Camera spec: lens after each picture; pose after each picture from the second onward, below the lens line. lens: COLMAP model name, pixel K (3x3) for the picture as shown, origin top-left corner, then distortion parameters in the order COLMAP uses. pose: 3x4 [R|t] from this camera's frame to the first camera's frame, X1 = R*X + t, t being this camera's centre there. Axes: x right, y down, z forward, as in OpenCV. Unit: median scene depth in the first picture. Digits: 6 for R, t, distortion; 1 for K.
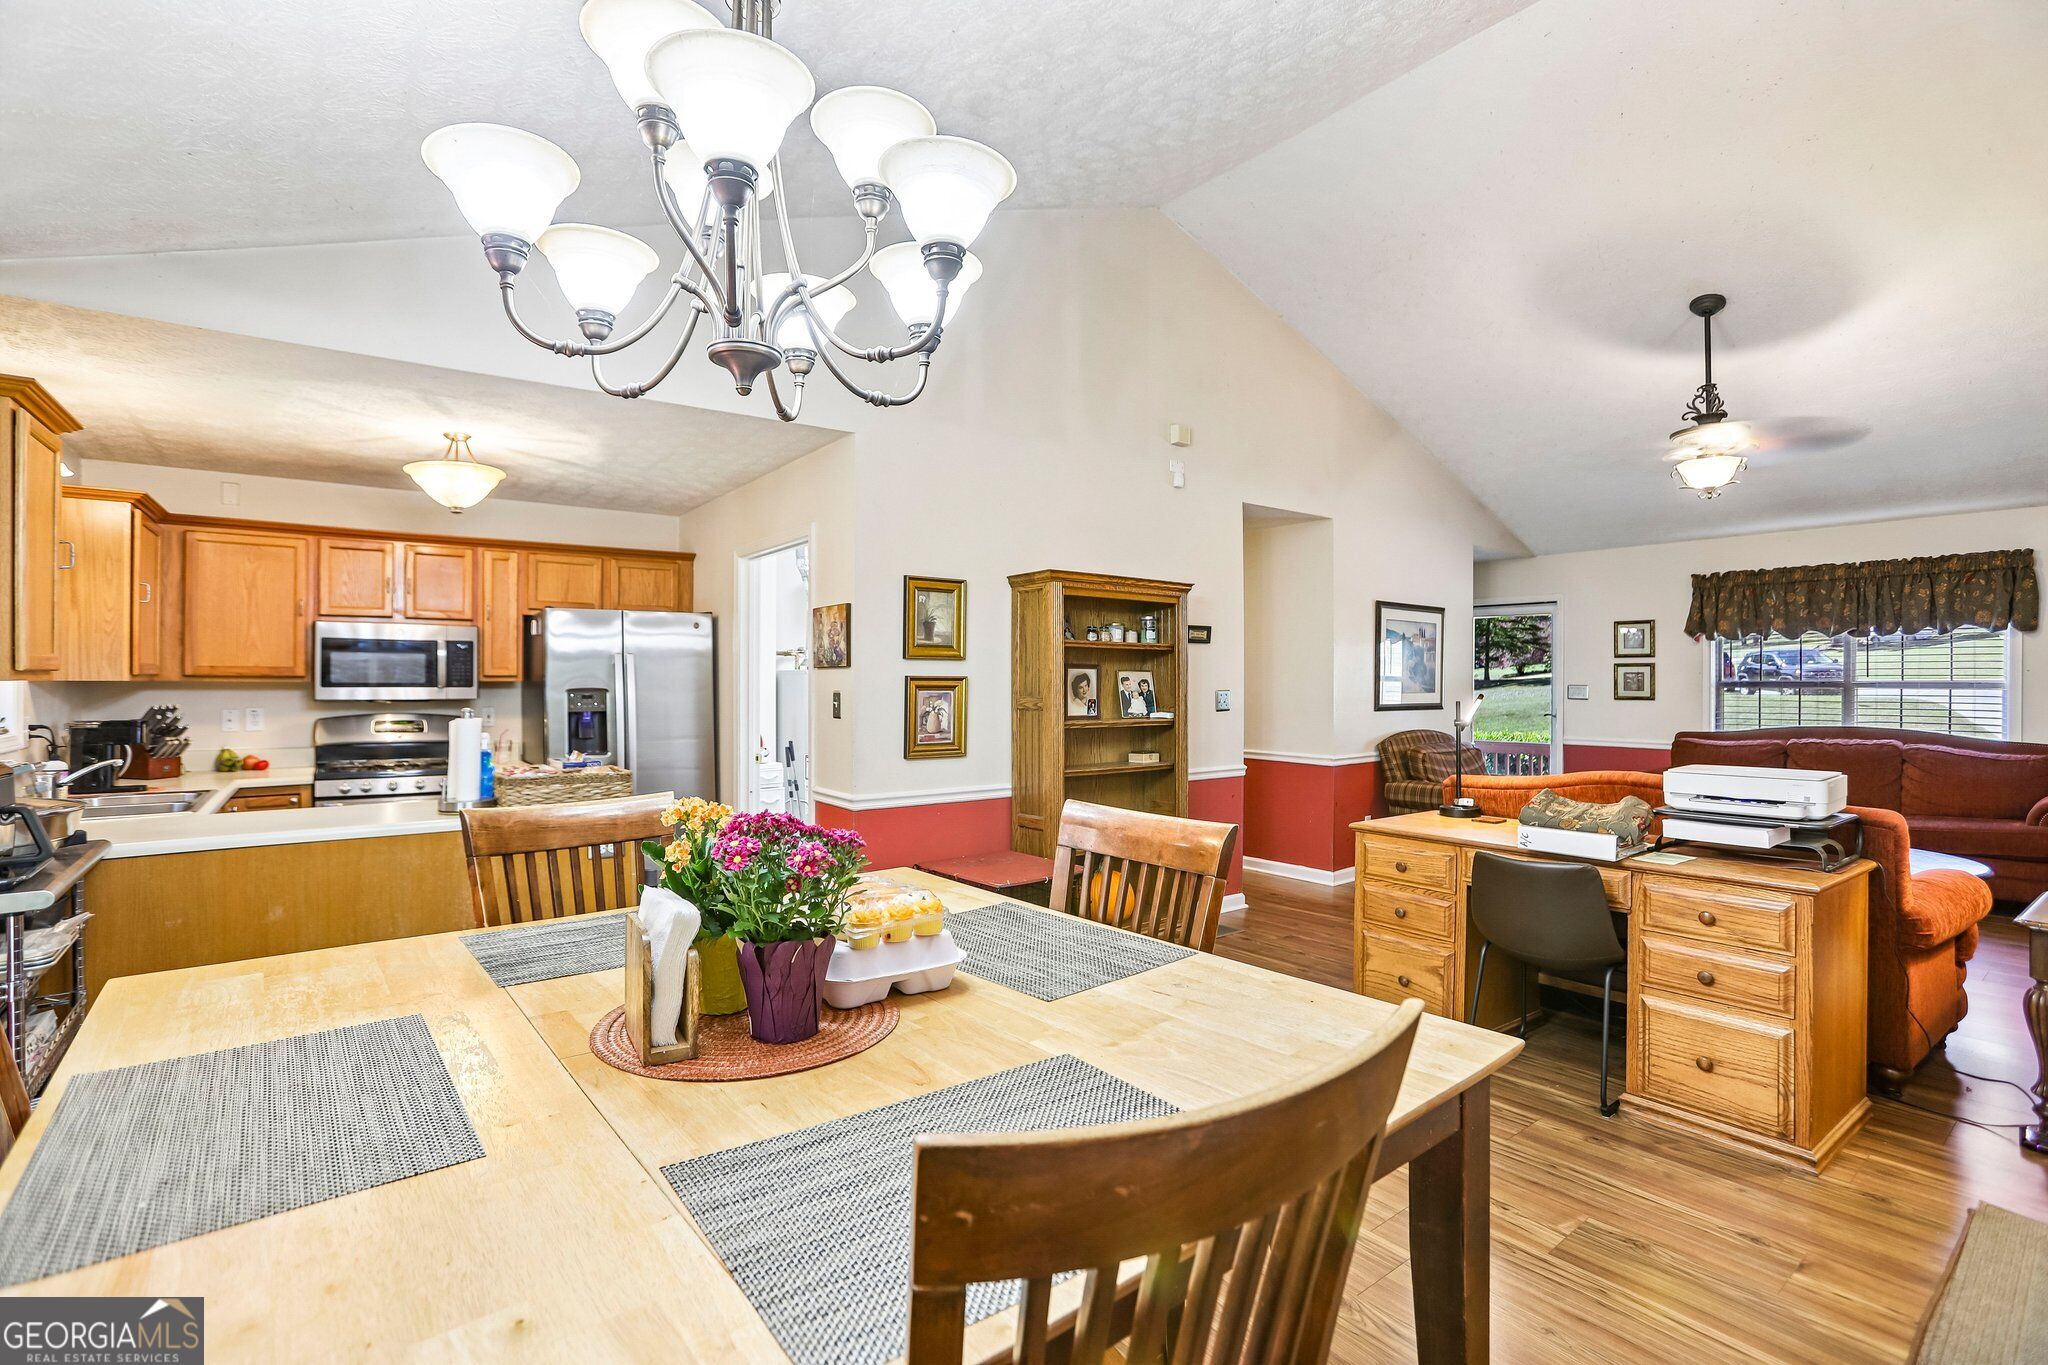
lens RADIAL K [[943.4, 0, 1013.9], [0, 943.4, 678.3], [0, 0, 1]] dist [-0.073945, 0.032178]
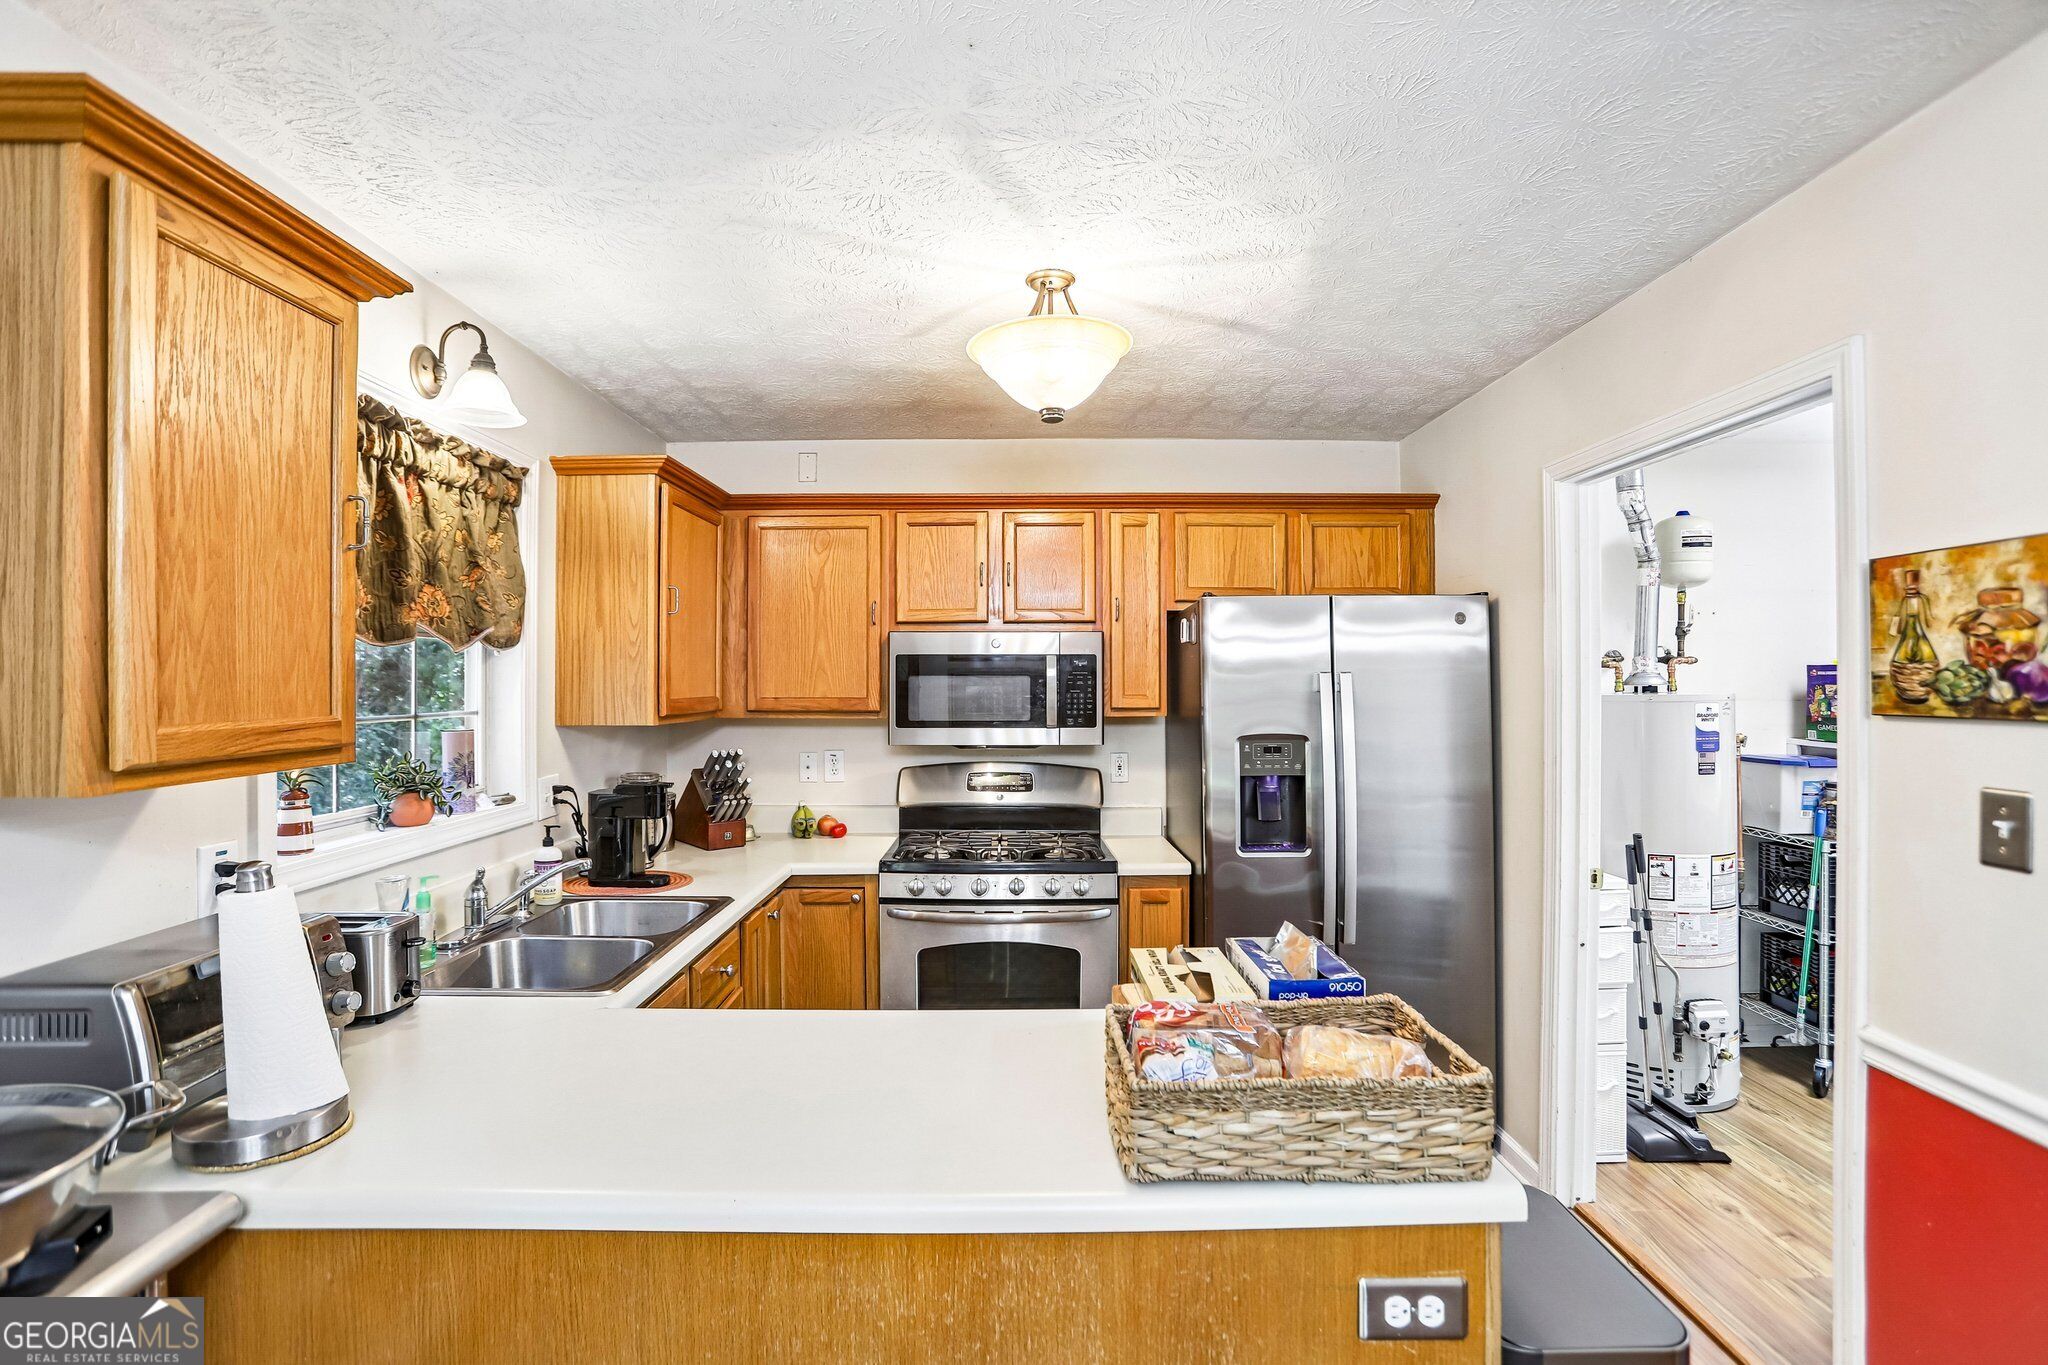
lens RADIAL K [[943.4, 0, 1013.9], [0, 943.4, 678.3], [0, 0, 1]] dist [-0.073945, 0.032178]
pose [[0.799880, -0.003941, -0.600147, -0.248532], [0.005553, 0.999984, 0.000834, -0.025993], [0.600134, -0.004000, 0.799889, 0.460454]]
